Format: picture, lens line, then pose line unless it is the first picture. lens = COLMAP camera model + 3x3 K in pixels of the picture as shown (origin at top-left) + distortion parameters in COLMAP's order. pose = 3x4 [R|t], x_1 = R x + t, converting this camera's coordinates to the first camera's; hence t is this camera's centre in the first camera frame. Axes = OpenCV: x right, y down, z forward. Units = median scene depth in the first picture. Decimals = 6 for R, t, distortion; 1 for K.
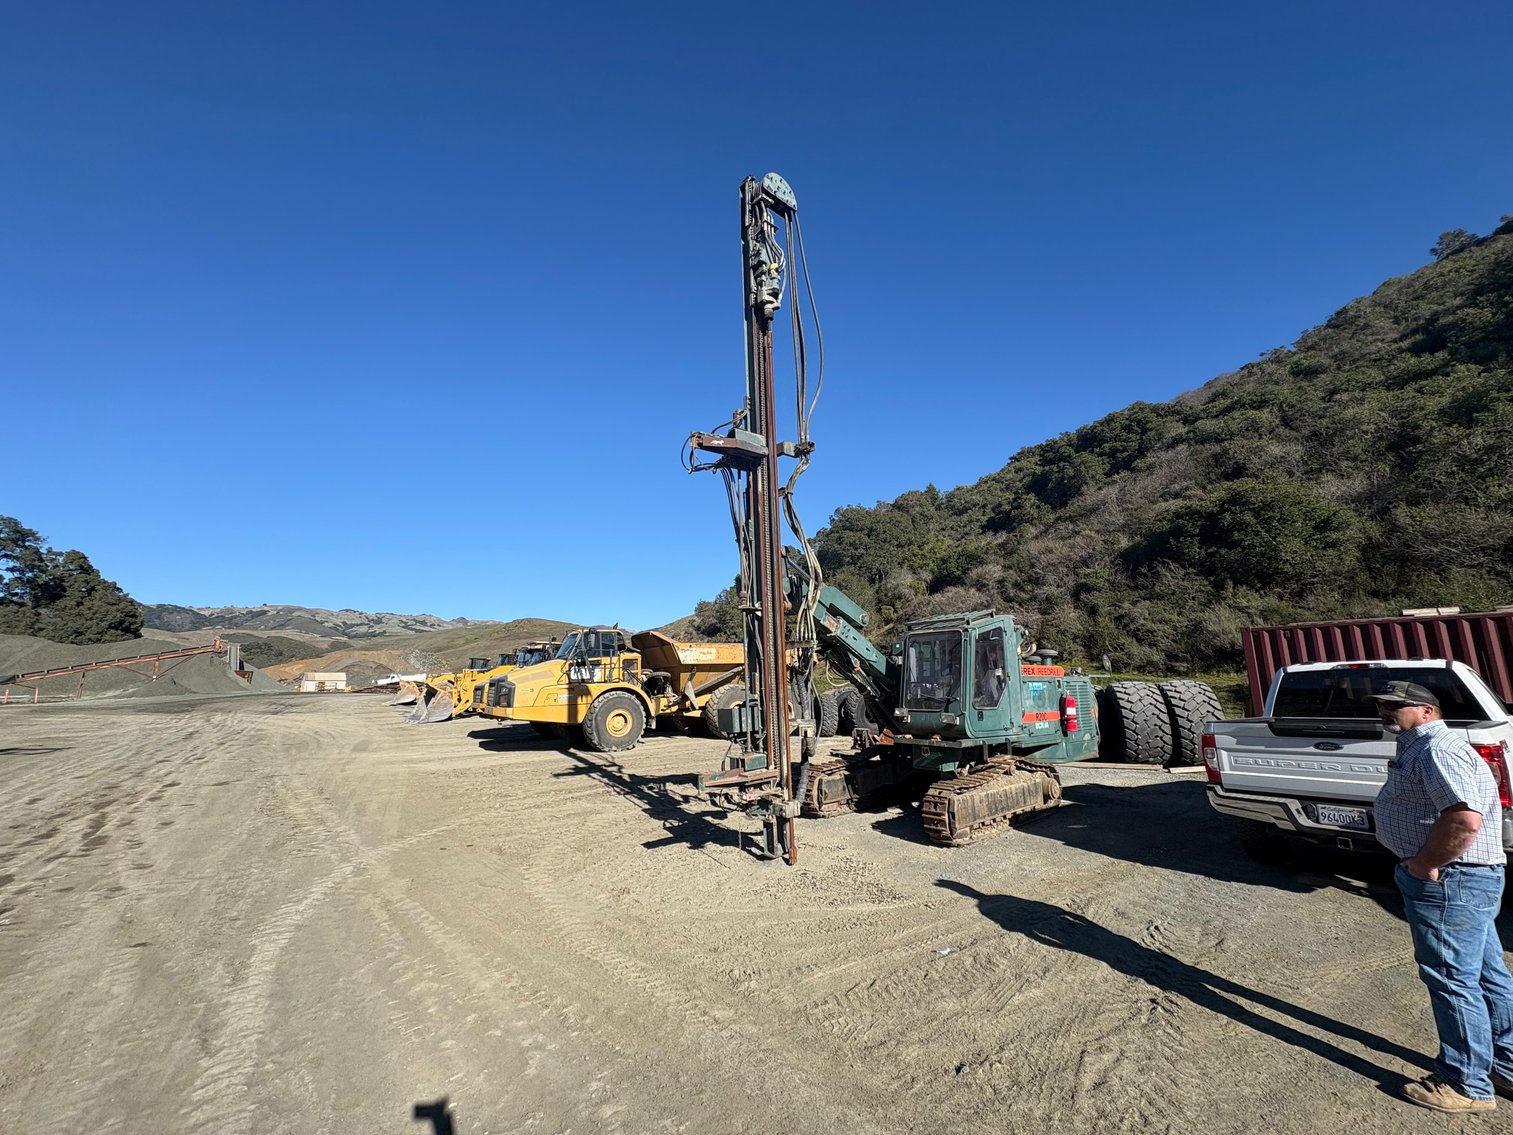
lens RADIAL K [[609.3, 0, 756.5], [0, 609.3, 567.5], [0, 0, 1]] dist [-0.000159, -0.000034]
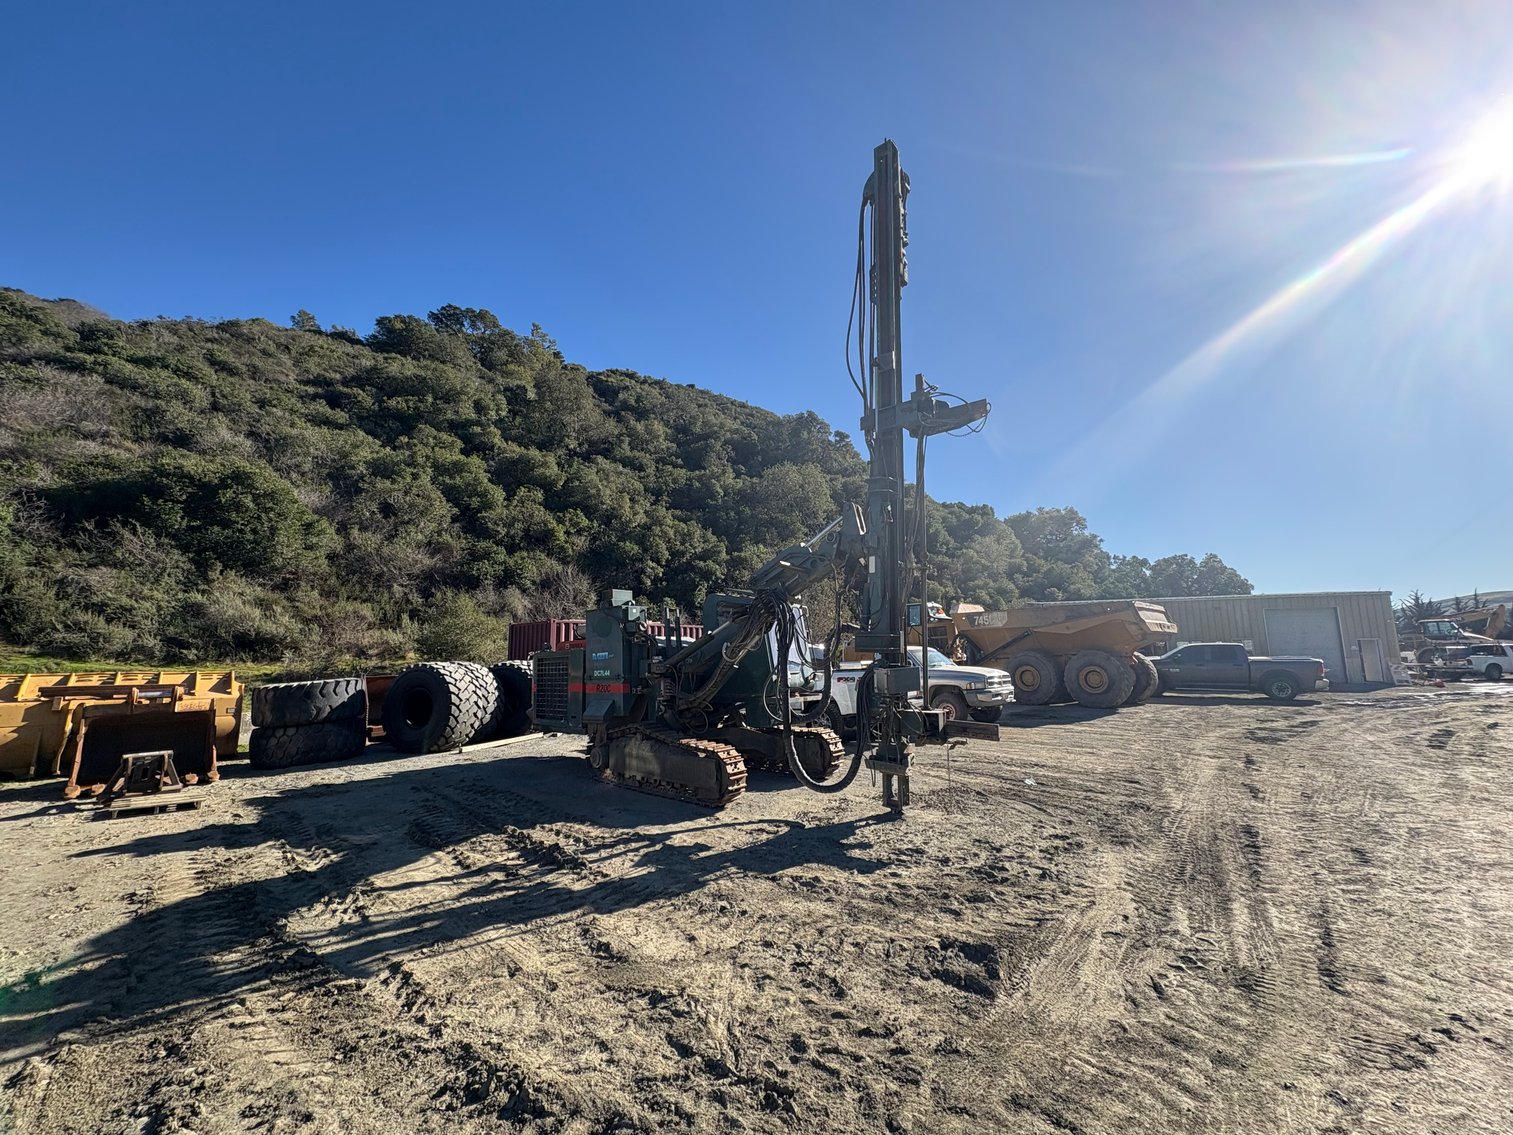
lens RADIAL K [[609.3, 0, 756.5], [0, 609.3, 567.5], [0, 0, 1]] dist [-0.000159, -0.000034]
pose [[-0.132794, 0.165014, 0.977311, -0.212608], [-0.163710, 0.968848, -0.185829, 0.065449], [-0.977530, -0.184673, -0.101643, 0.299660]]
